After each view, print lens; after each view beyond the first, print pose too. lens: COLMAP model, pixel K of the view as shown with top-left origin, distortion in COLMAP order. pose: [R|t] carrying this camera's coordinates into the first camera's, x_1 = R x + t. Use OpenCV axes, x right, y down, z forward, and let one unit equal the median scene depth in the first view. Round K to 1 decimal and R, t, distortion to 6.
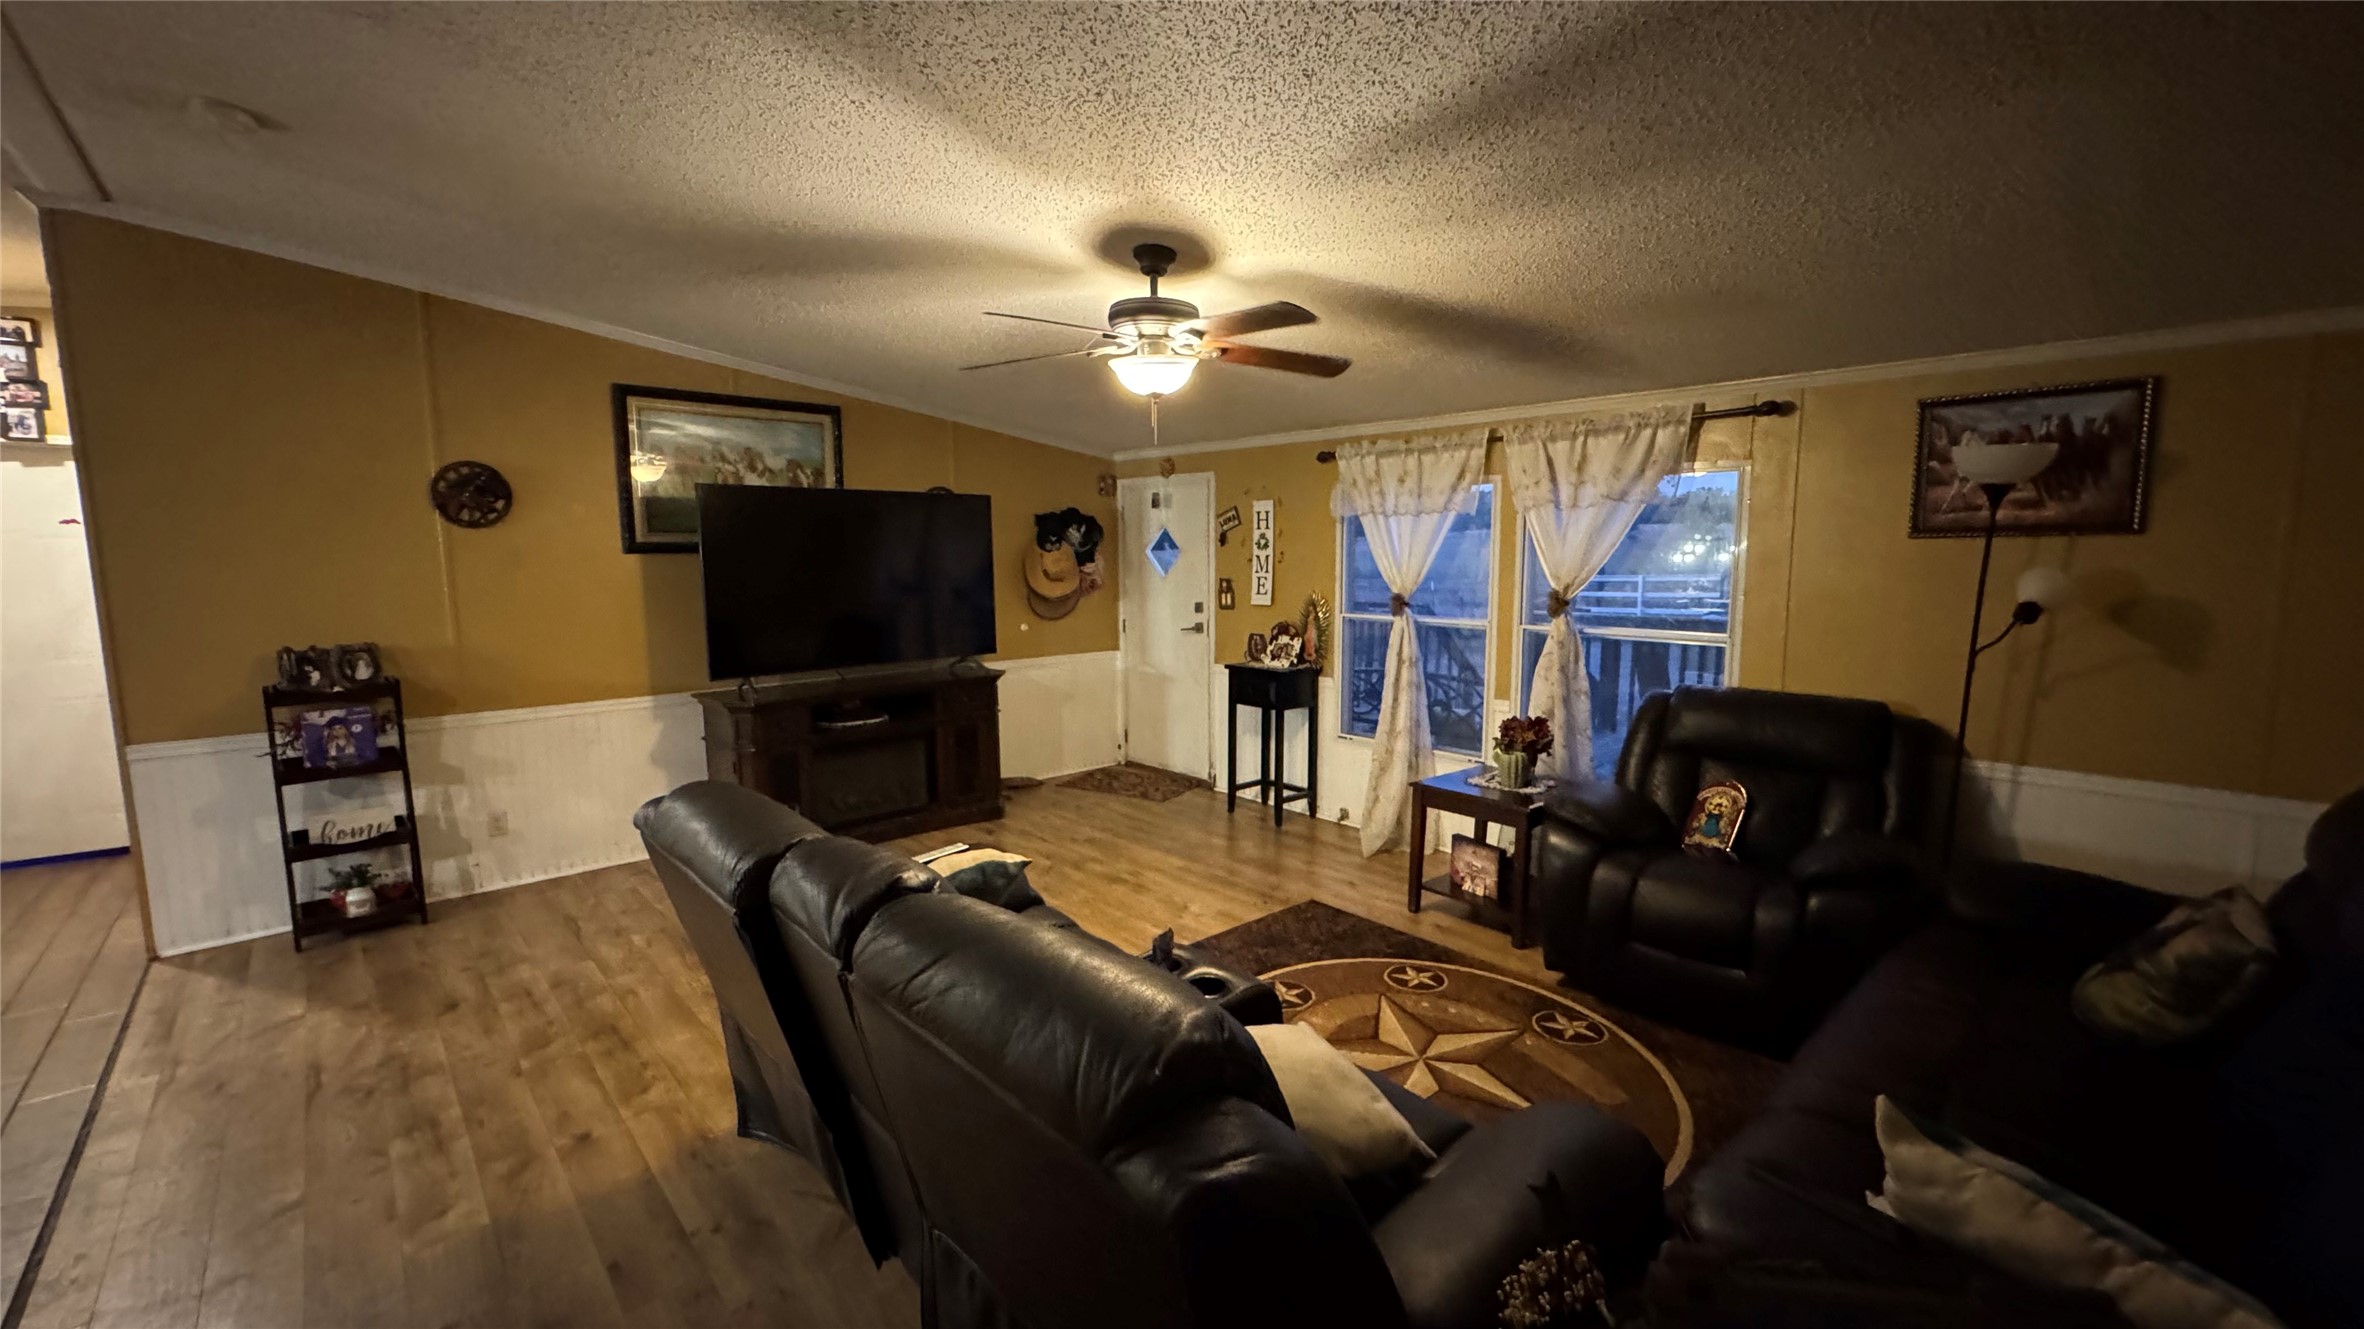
lens RADIAL K [[945.2, 0, 1179.2], [0, 945.2, 661.1], [0, 0, 1]] dist [-0.002896, -0.000180]
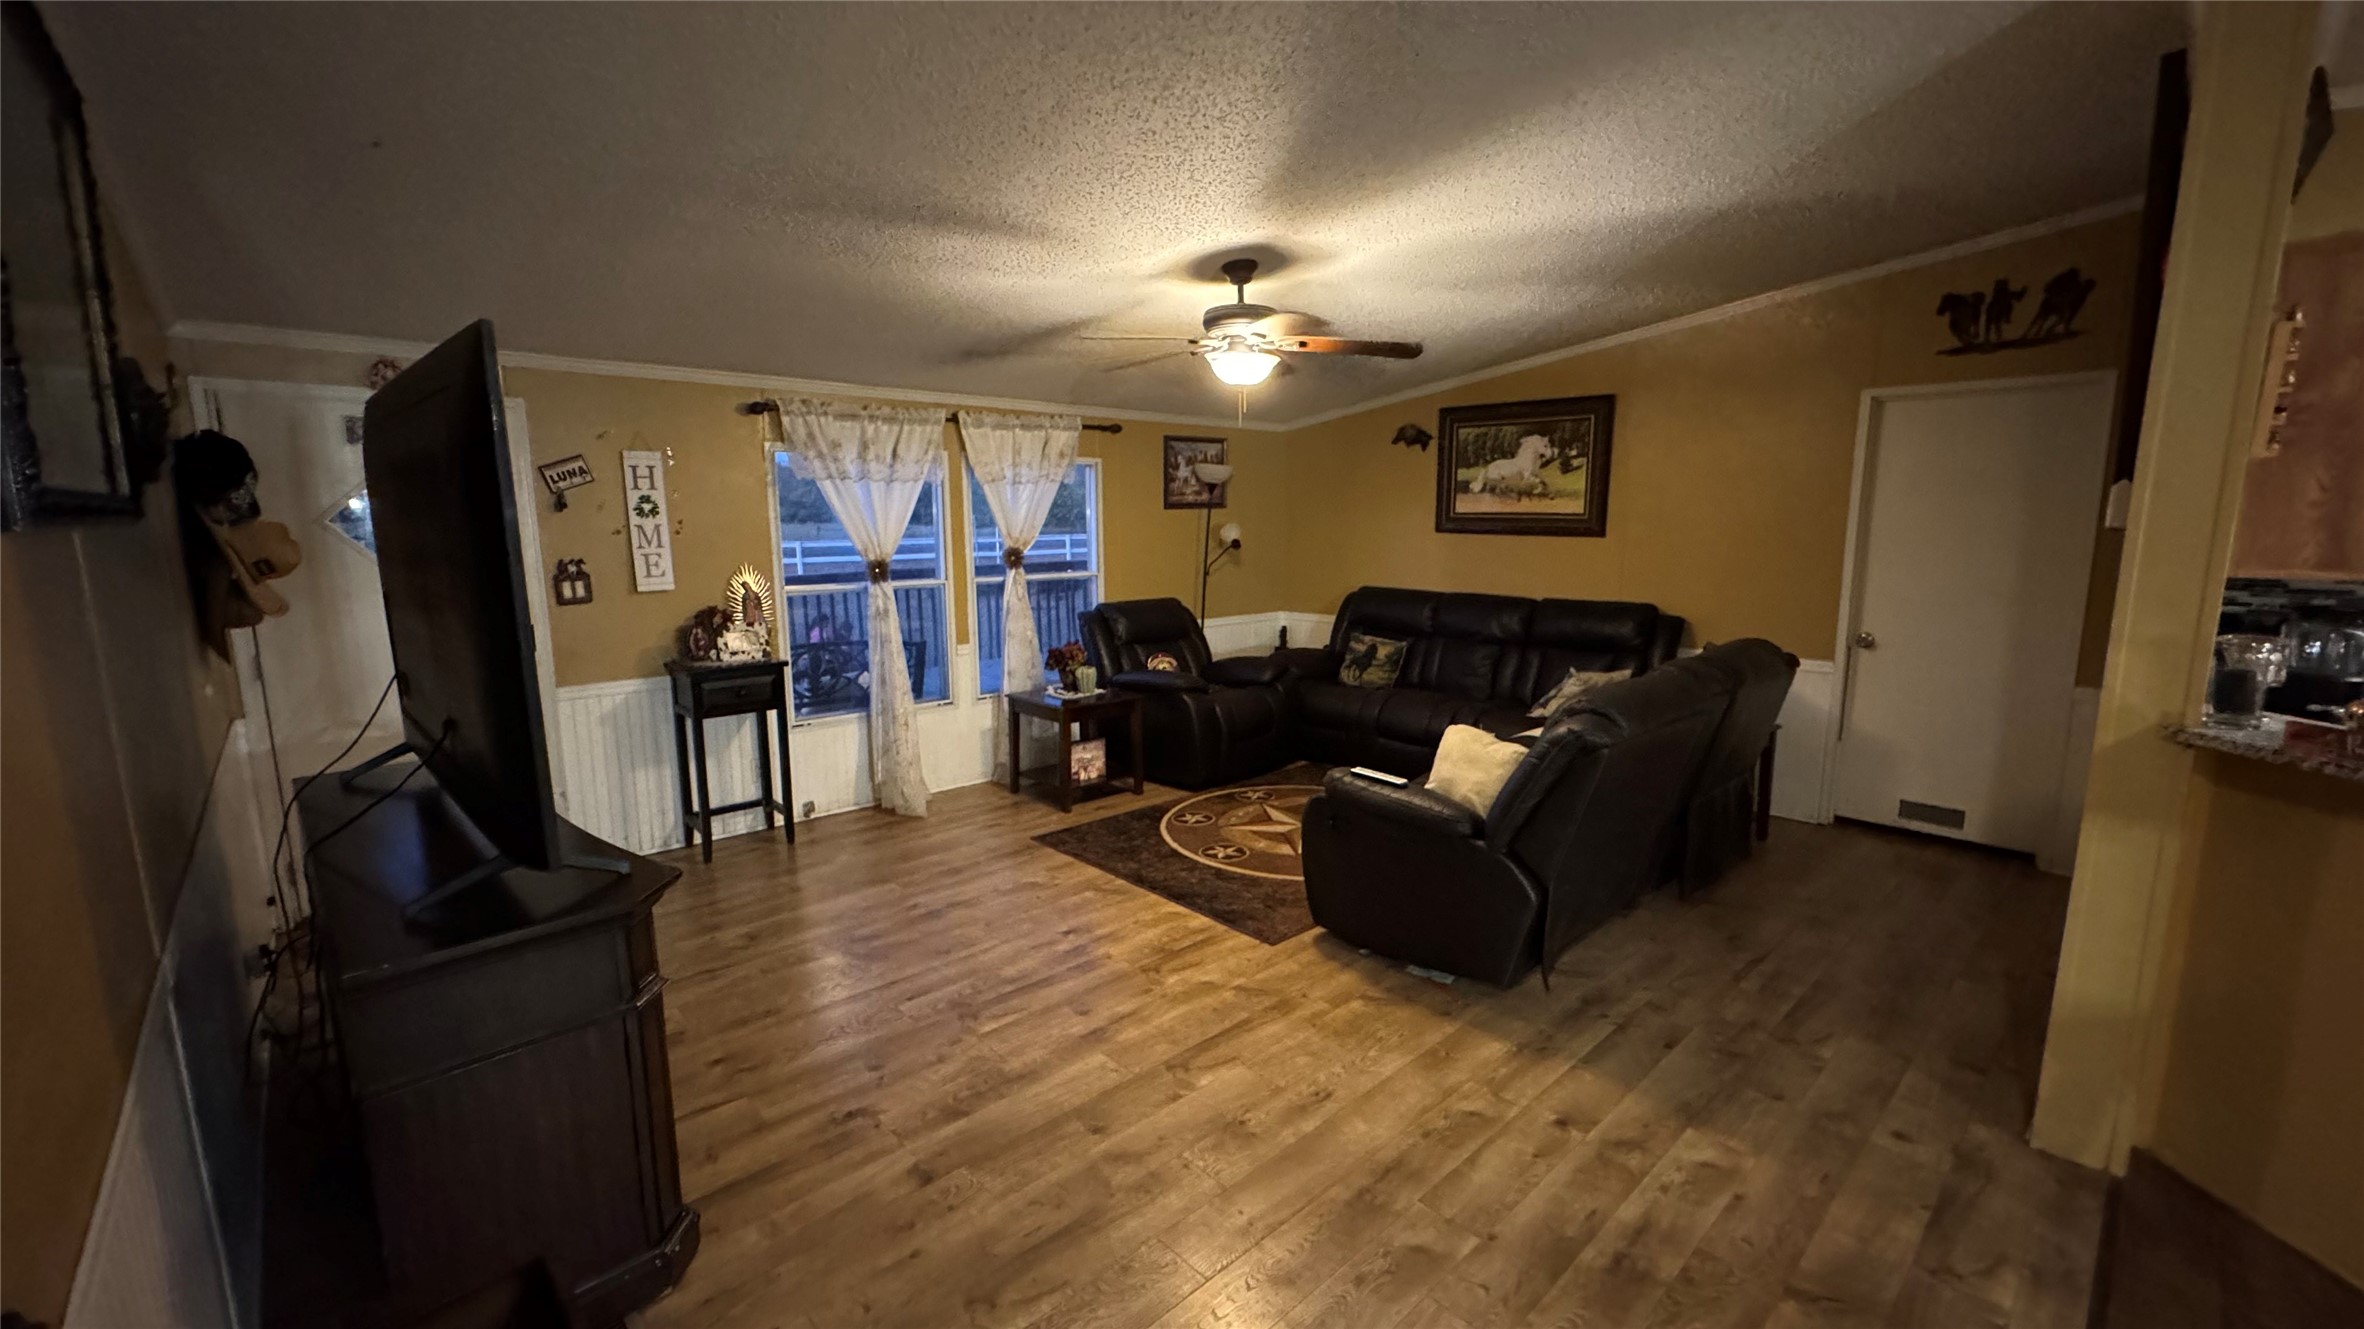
lens RADIAL K [[945.2, 0, 1179.2], [0, 945.2, 661.1], [0, 0, 1]] dist [-0.002896, -0.000180]
pose [[-0.003214, -0.151531, 0.988447, -0.989576], [0.121215, 0.981105, 0.150800, -0.099944], [-0.992621, 0.120299, 0.015215, 0.861204]]
